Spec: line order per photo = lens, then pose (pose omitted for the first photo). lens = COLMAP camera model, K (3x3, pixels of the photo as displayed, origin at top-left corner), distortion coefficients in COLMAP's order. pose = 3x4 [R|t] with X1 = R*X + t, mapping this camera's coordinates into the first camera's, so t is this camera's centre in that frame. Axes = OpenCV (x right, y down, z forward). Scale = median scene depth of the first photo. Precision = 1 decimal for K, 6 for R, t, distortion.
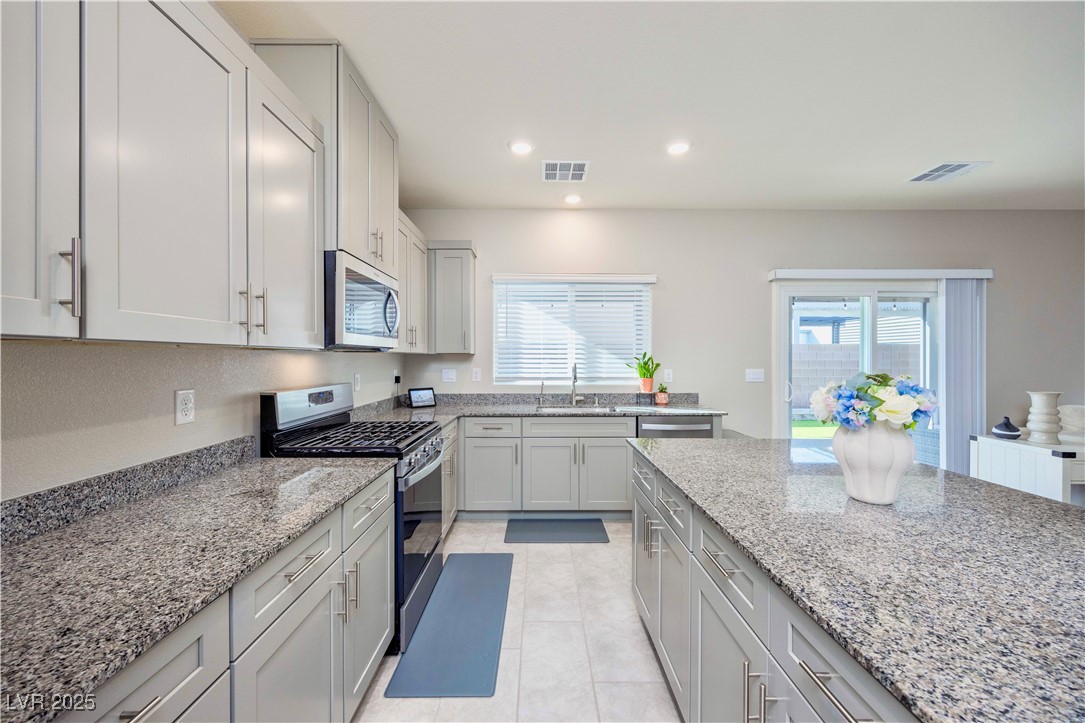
lens RADIAL K [[430.1, 0, 539.1], [0, 430.1, 359.2], [0, 0, 1]] dist [0.001142, -0.000093]
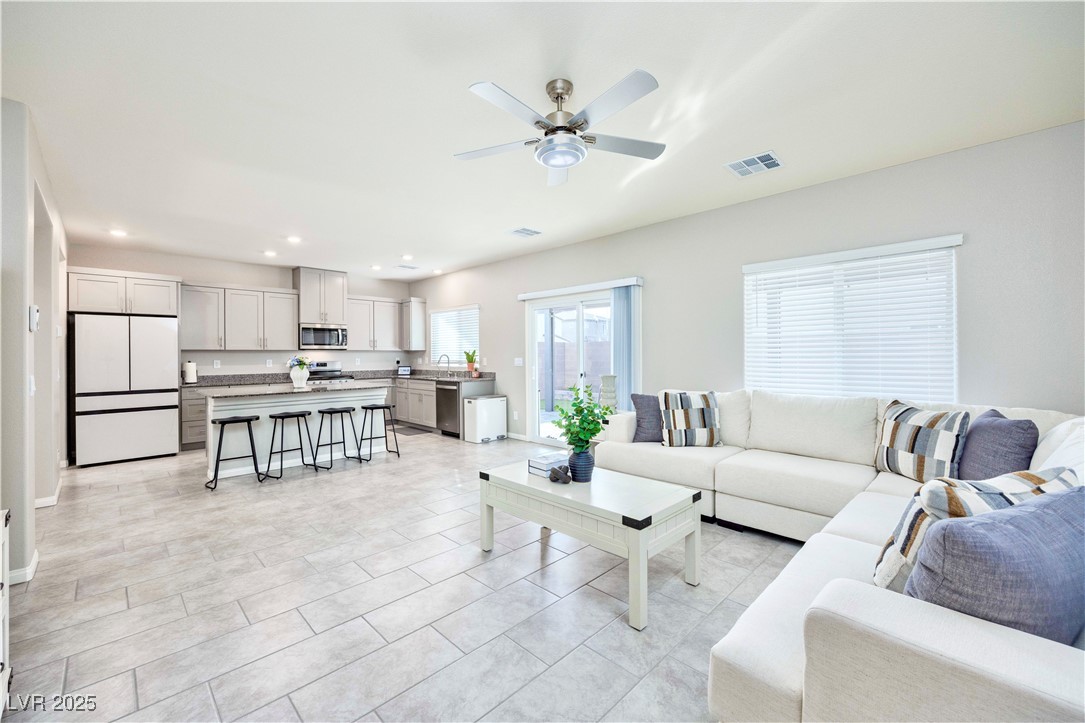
lens RADIAL K [[442.5, 0, 531.4], [0, 442.5, 353.7], [0, 0, 1]] dist [0.016640, 0.000076]
pose [[0.688717, -0.004868, -0.725014, 2.042687], [0.002834, 0.999988, -0.004022, 0.016146], [0.725025, 0.000716, 0.688722, -0.101316]]
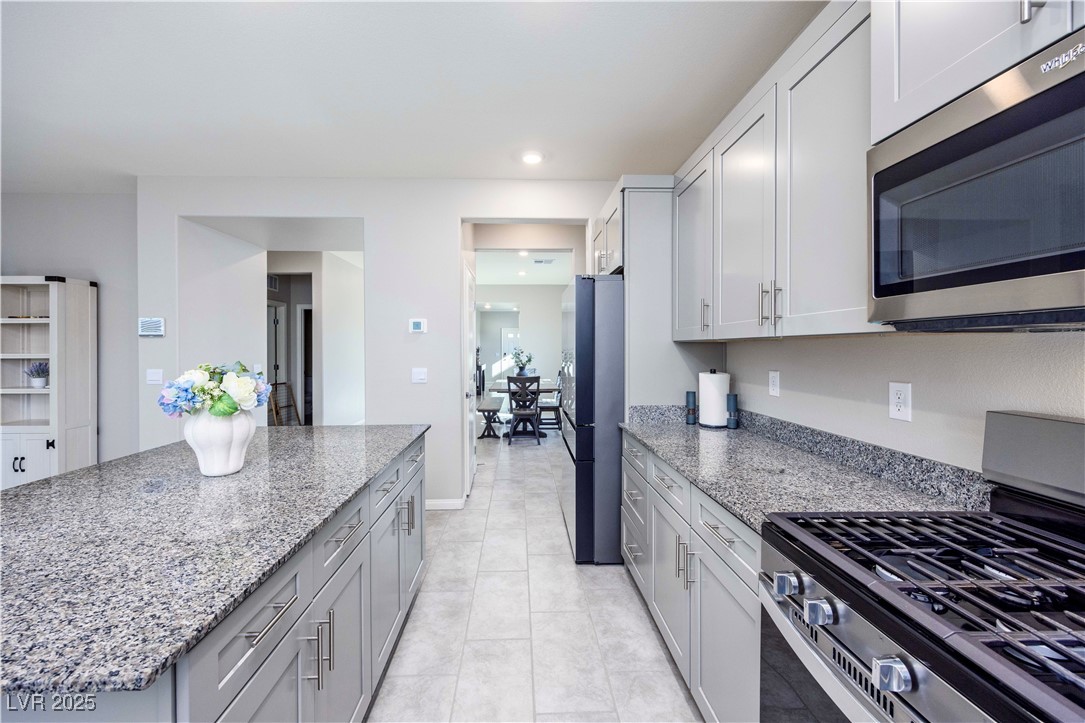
lens RADIAL K [[435.4, 0, 522.9], [0, 435.4, 350.1], [0, 0, 1]] dist [-0.002521, -0.000467]
pose [[-0.999871, 0.002976, -0.015759, -0.004066], [0.002839, 0.999958, 0.008728, -0.003951], [0.015785, 0.008682, -0.999838, 0.865985]]
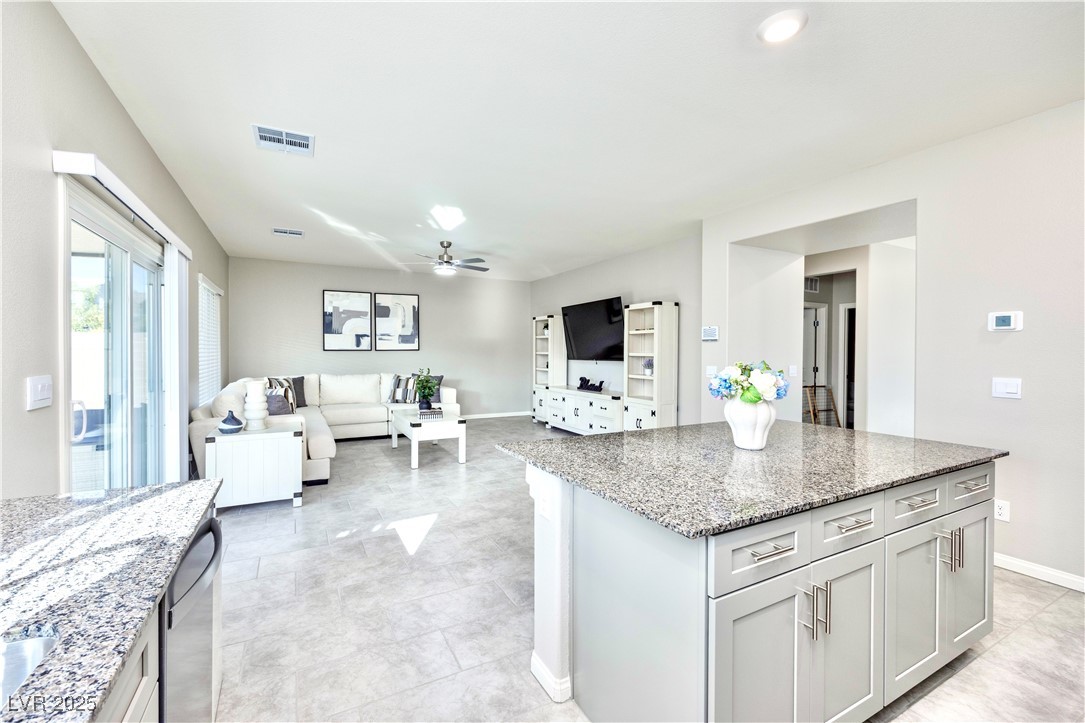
lens RADIAL K [[442.5, 0, 531.4], [0, 442.5, 353.7], [0, 0, 1]] dist [0.016640, 0.000076]
pose [[-0.470051, -0.009569, 0.882587, -0.082975], [-0.000129, 0.999942, 0.010772, -0.004329], [-0.882639, 0.004949, -0.470025, 0.943848]]
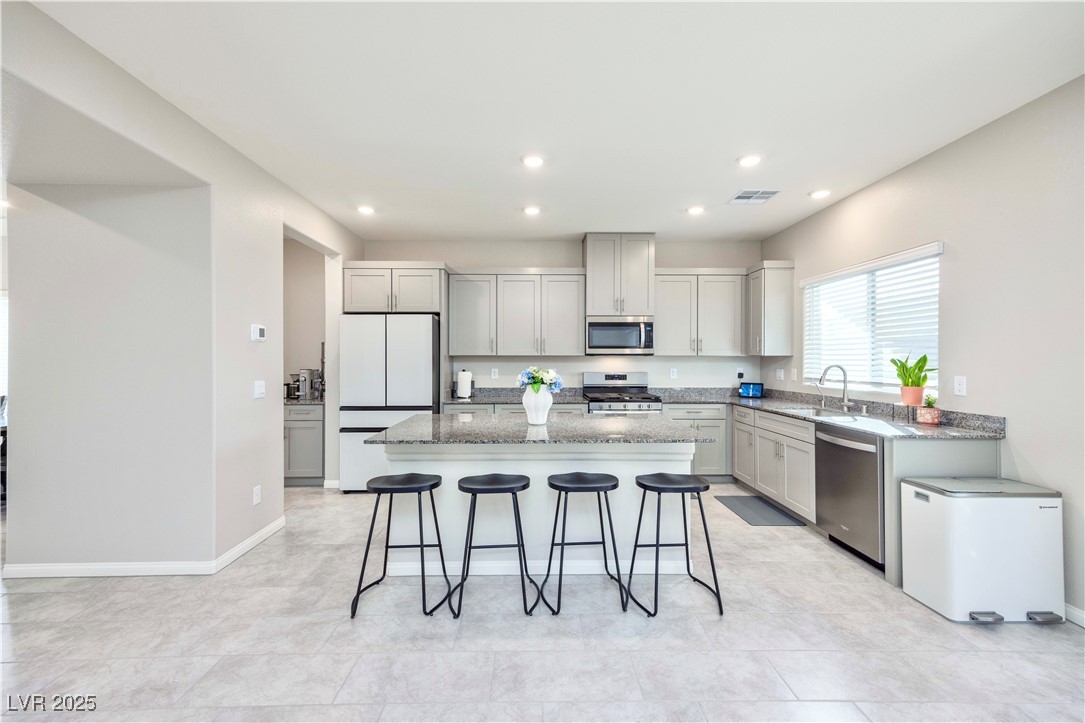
lens RADIAL K [[449.7, 0, 542.5], [0, 449.7, 361.5], [0, 0, 1]] dist [0.023964, -0.000006]
pose [[0.013651, 0.004291, -0.999898, 1.204255], [-0.004507, 0.999981, 0.004230, 0.000306], [0.999897, 0.004449, 0.013670, 0.399224]]
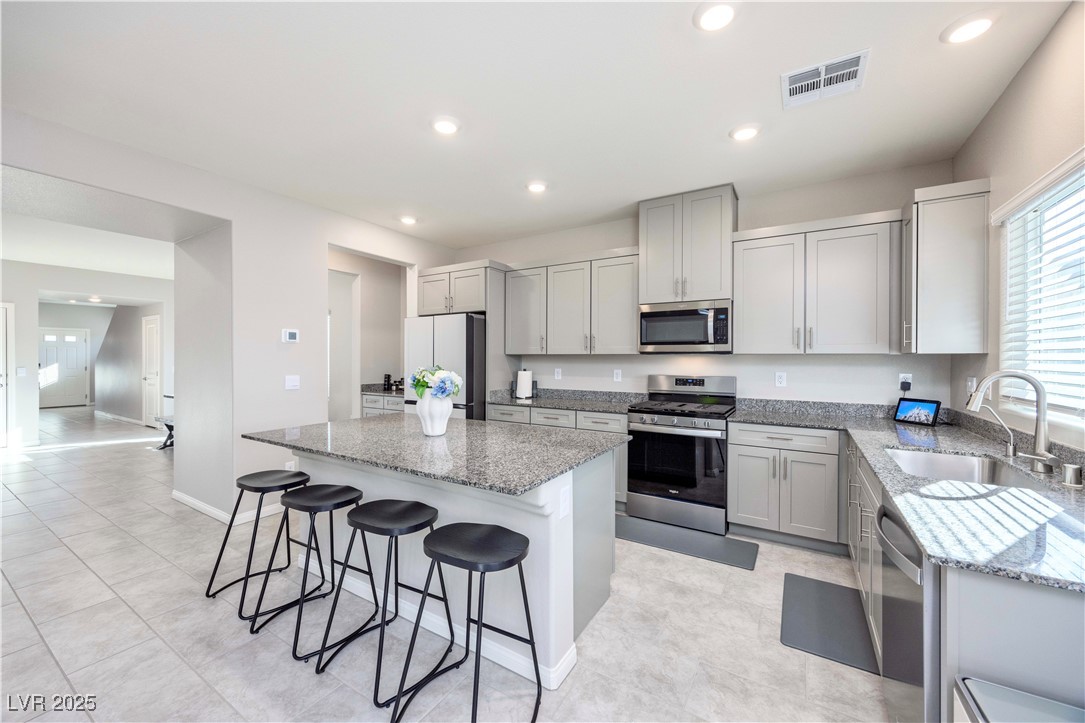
lens RADIAL K [[419.8, 0, 542.5], [0, 419.8, 361.5], [0, 0, 1]] dist [-0.001931, -0.000135]
pose [[-0.530479, 0.004394, -0.847687, 0.806166], [-0.006864, 0.999932, 0.009478, -0.002723], [0.847670, 0.010846, -0.530413, 0.934320]]
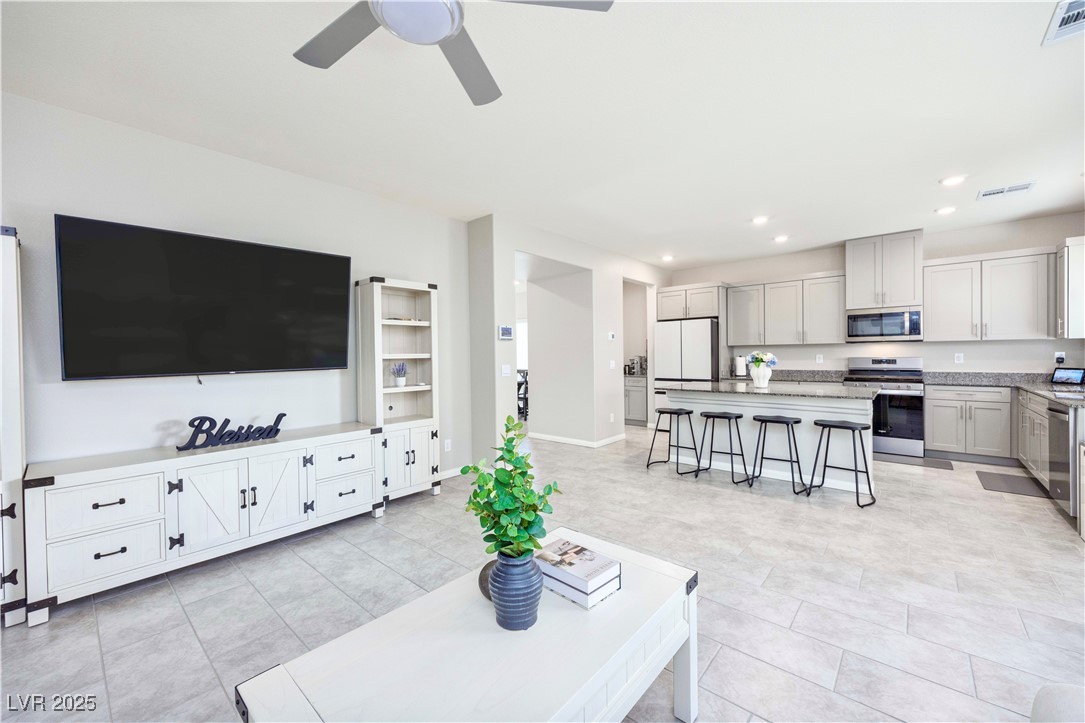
lens RADIAL K [[430.1, 0, 539.1], [0, 430.1, 359.2], [0, 0, 1]] dist [0.001142, -0.000093]
pose [[-0.663489, 0.018545, -0.747956, 1.791011], [0.010295, 0.999824, 0.015658, 0.010797], [0.748115, 0.002689, -0.663563, 0.781790]]
